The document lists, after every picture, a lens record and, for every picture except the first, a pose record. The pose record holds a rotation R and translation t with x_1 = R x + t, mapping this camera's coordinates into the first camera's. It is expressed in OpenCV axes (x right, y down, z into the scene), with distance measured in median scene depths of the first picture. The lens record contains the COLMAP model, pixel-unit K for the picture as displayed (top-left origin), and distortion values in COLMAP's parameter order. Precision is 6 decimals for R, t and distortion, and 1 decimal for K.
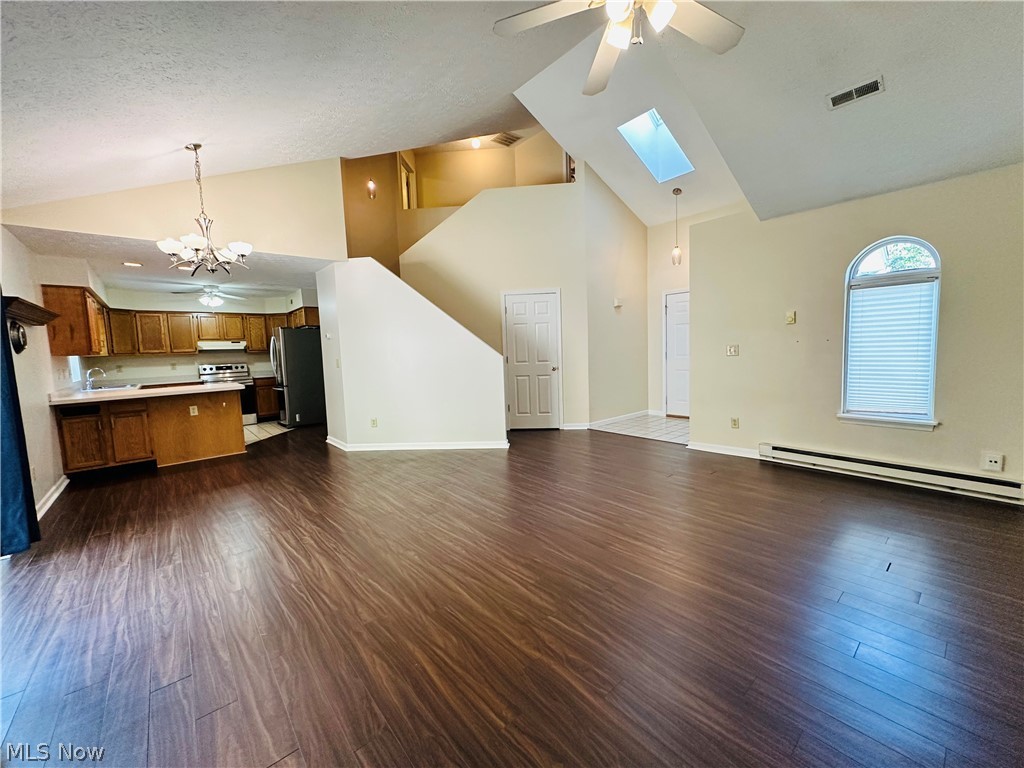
lens RADIAL K [[407.8, 0, 509.7], [0, 407.8, 383.0], [0, 0, 1]] dist [0.003014, -0.000184]
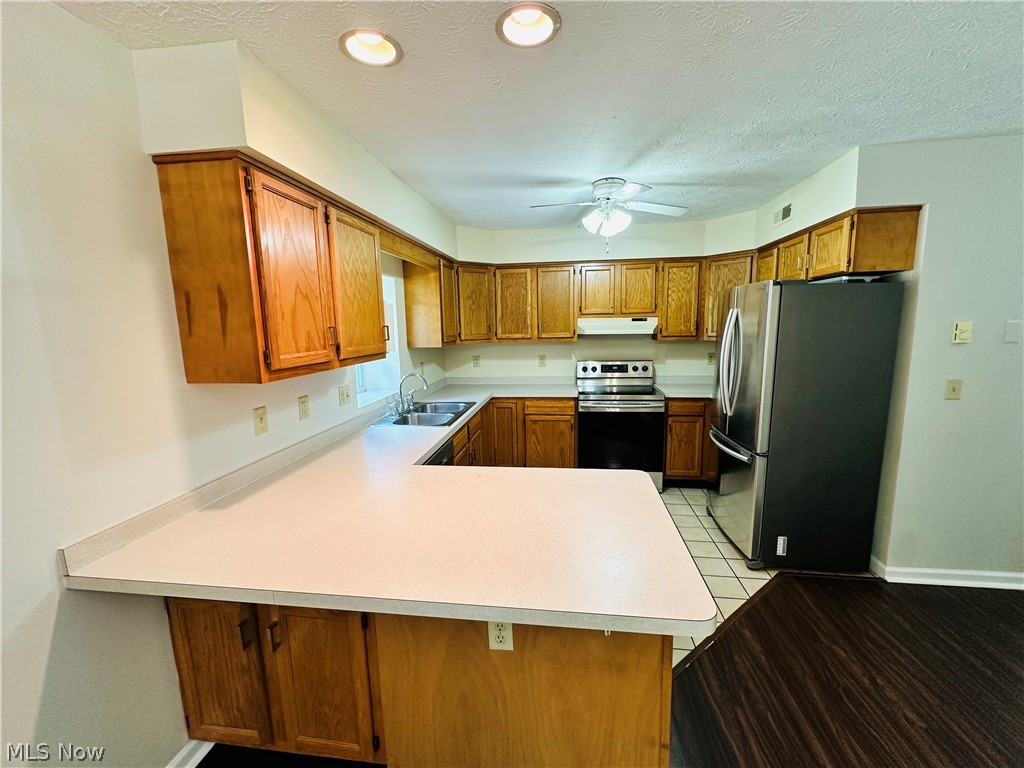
lens RADIAL K [[407.8, 0, 511.2], [0, 407.8, 380.9], [0, 0, 1]] dist [0.003014, -0.000184]
pose [[0.660422, 0.128096, -0.739888, -0.436451], [-0.069474, 0.991539, 0.109652, -0.076255], [0.747674, -0.021014, 0.663733, 0.607086]]
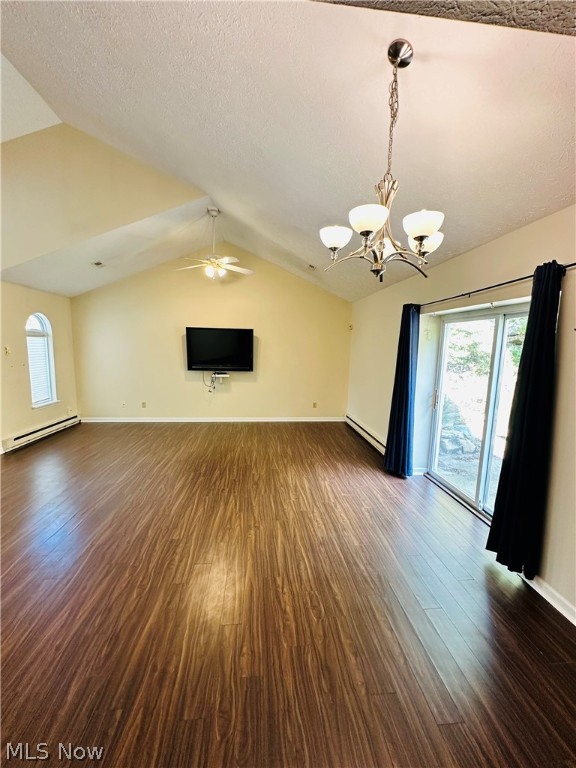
lens RADIAL K [[305.9, 0, 290.5], [0, 305.9, 386.3], [0, 0, 1]] dist [0.003014, -0.000184]
pose [[-0.821729, -0.056979, 0.567023, -0.443351], [0.058661, 0.981246, 0.183615, -0.098009], [-0.566852, 0.184144, -0.802976, 0.734097]]
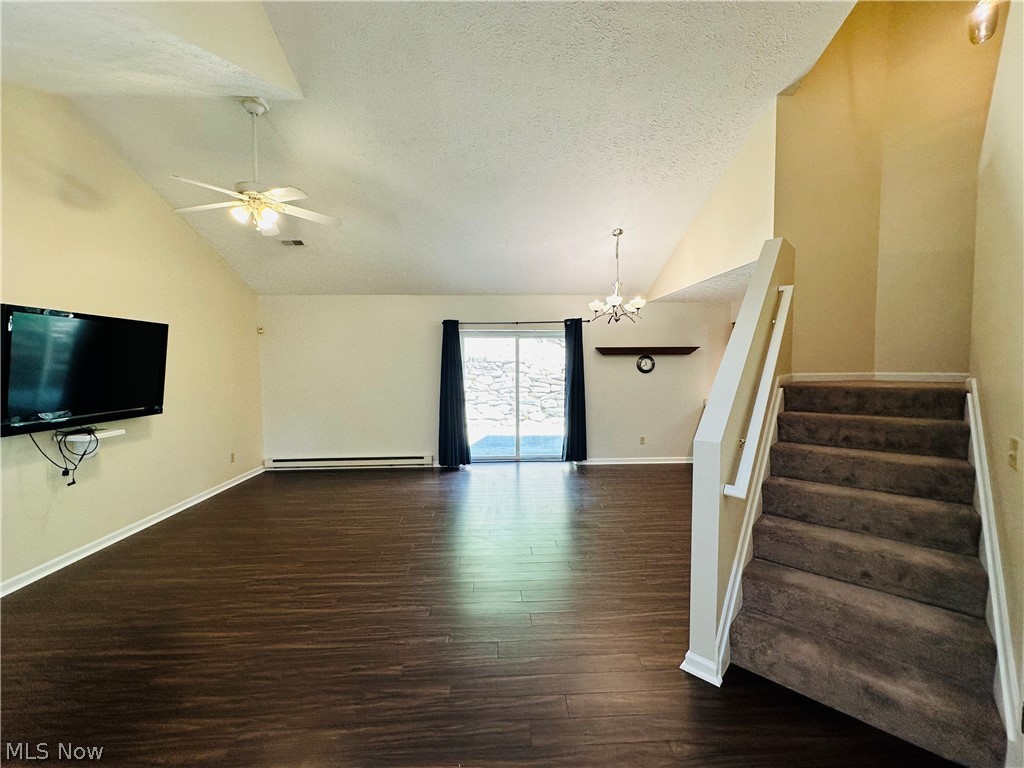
lens RADIAL K [[407.8, 0, 512.3], [0, 407.8, 384.0], [0, 0, 1]] dist [0.003014, -0.000184]
pose [[-0.611786, 0.082298, -0.786731, 0.279365], [-0.039083, 0.990214, 0.133976, -0.115718], [0.790057, 0.112713, -0.602582, 0.777804]]
